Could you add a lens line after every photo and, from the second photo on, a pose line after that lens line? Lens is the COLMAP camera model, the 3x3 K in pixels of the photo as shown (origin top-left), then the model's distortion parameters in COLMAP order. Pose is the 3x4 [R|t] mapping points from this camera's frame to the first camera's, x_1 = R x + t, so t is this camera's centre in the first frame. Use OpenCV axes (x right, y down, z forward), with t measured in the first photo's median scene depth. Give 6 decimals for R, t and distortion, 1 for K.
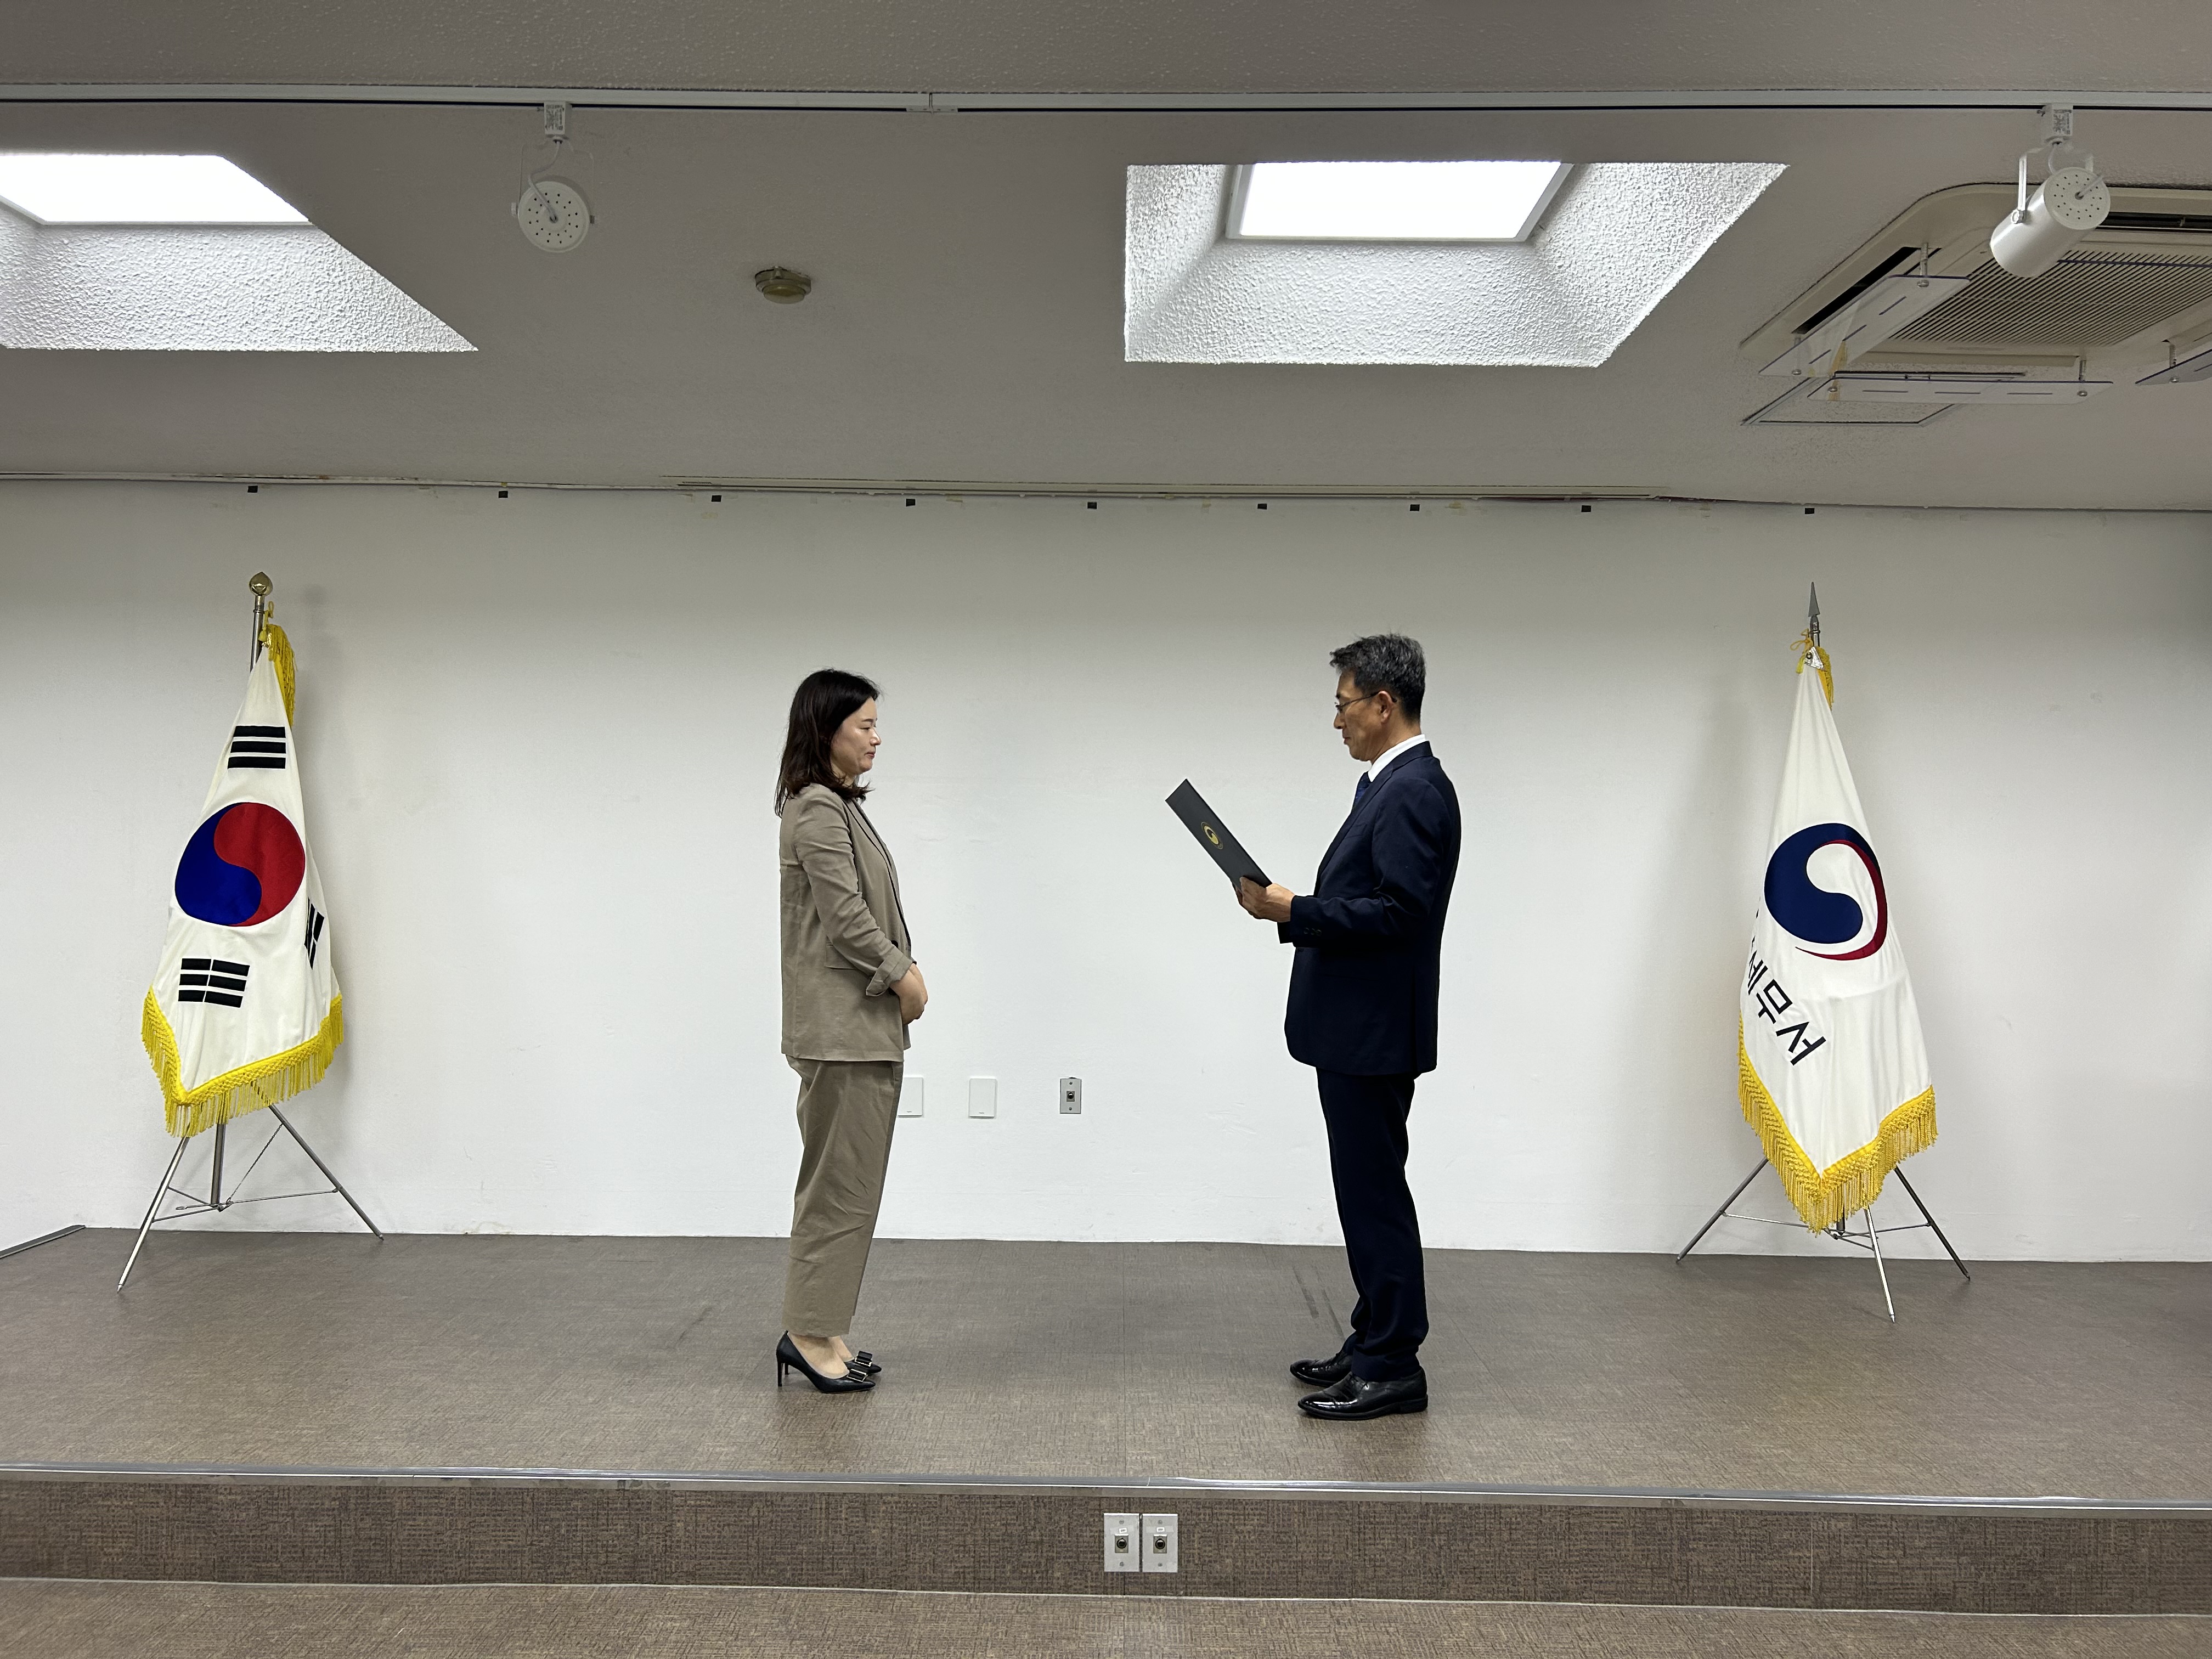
lens RADIAL K [[1620.8, 0, 1112.4], [0, 1620.8, 836.6], [0, 0, 1]] dist [0.029358, -0.007534]
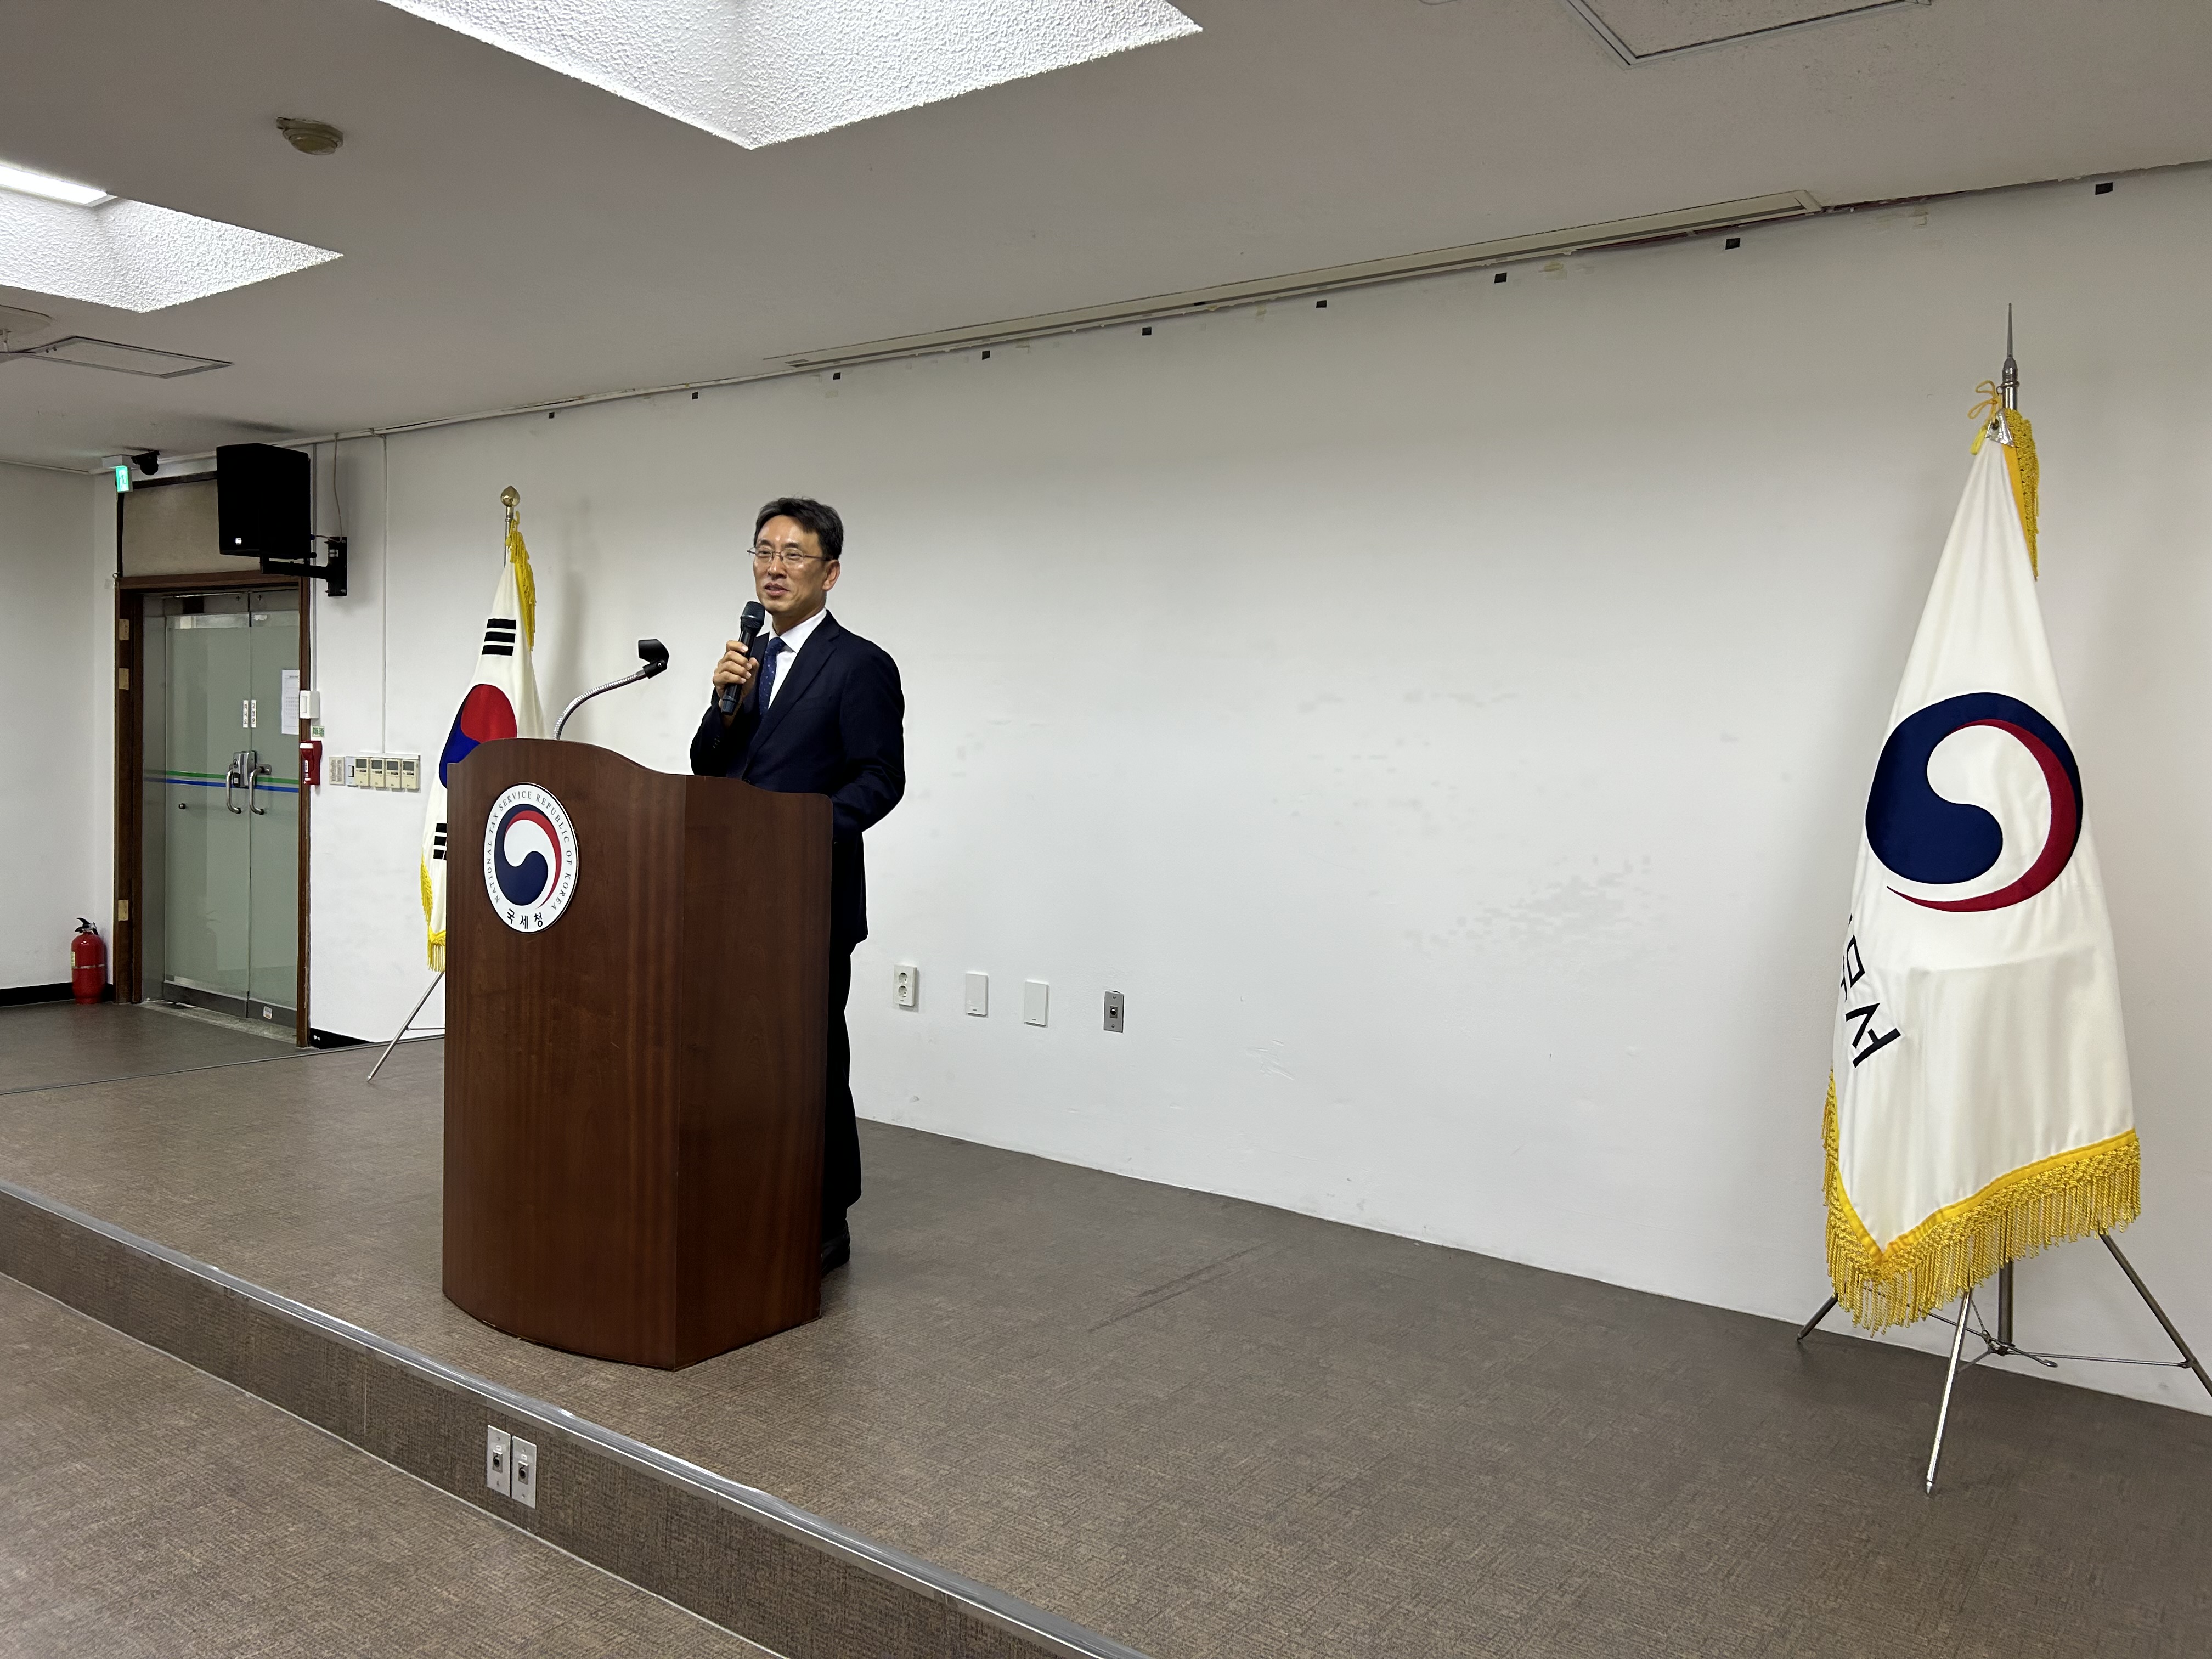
lens RADIAL K [[1641.5, 0, 1106.0], [0, 1641.5, 829.5], [0, 0, 1]] dist [0.011239, 0.002945]
pose [[0.822132, 0.040573, -0.567850, 0.798263], [-0.014790, 0.998643, 0.049940, 0.026556], [0.569105, -0.032659, 0.821616, 0.443070]]
